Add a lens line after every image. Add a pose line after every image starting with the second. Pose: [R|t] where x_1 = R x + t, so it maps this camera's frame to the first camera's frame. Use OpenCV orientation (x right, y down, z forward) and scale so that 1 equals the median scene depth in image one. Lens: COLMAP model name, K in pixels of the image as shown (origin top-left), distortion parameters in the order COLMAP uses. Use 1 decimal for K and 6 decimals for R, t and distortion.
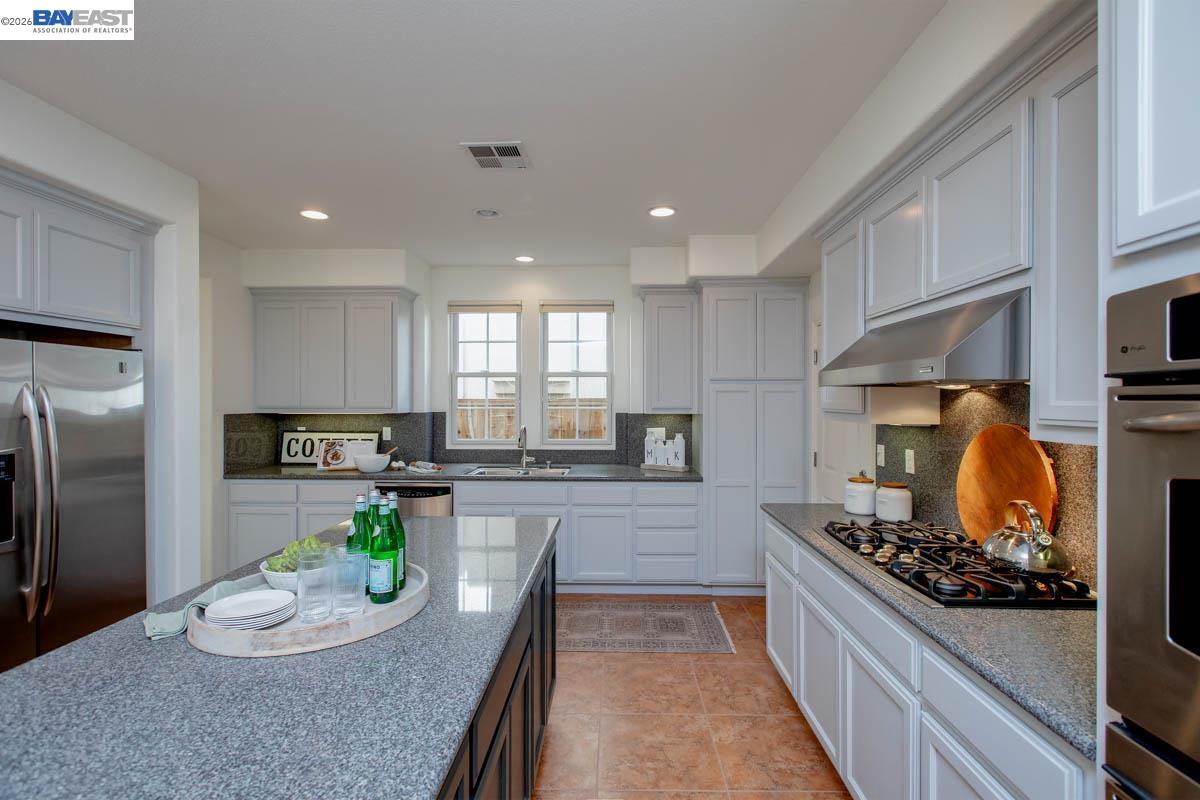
lens RADIAL K [[534.6, 0, 596.4], [0, 534.6, 399.3], [0, 0, 1]] dist [0.000510, -0.000463]
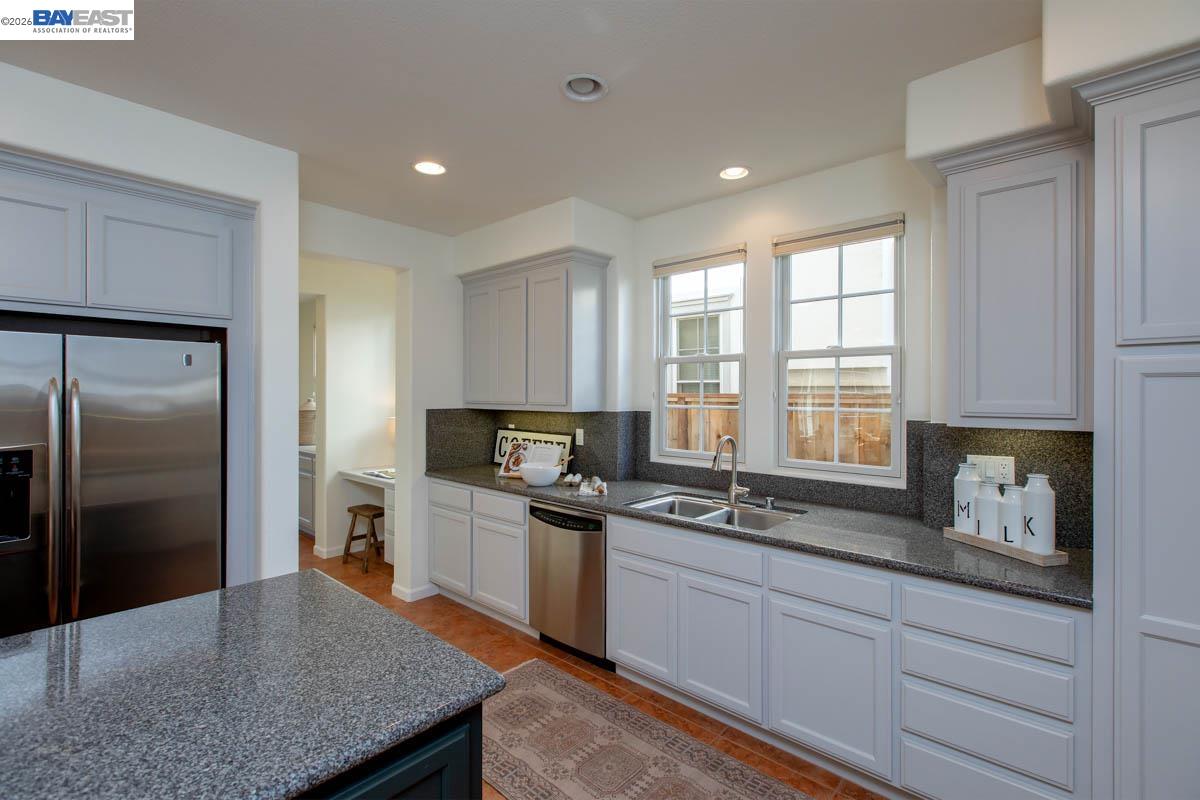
lens RADIAL K [[536.8, 0, 600.8], [0, 536.8, 390.5], [0, 0, 1]] dist [-0.001074, -0.000260]
pose [[0.770467, -0.002181, -0.637476, 0.148837], [-0.001447, 0.999986, -0.005170, -0.000920], [0.637478, 0.004905, 0.770453, 0.412416]]
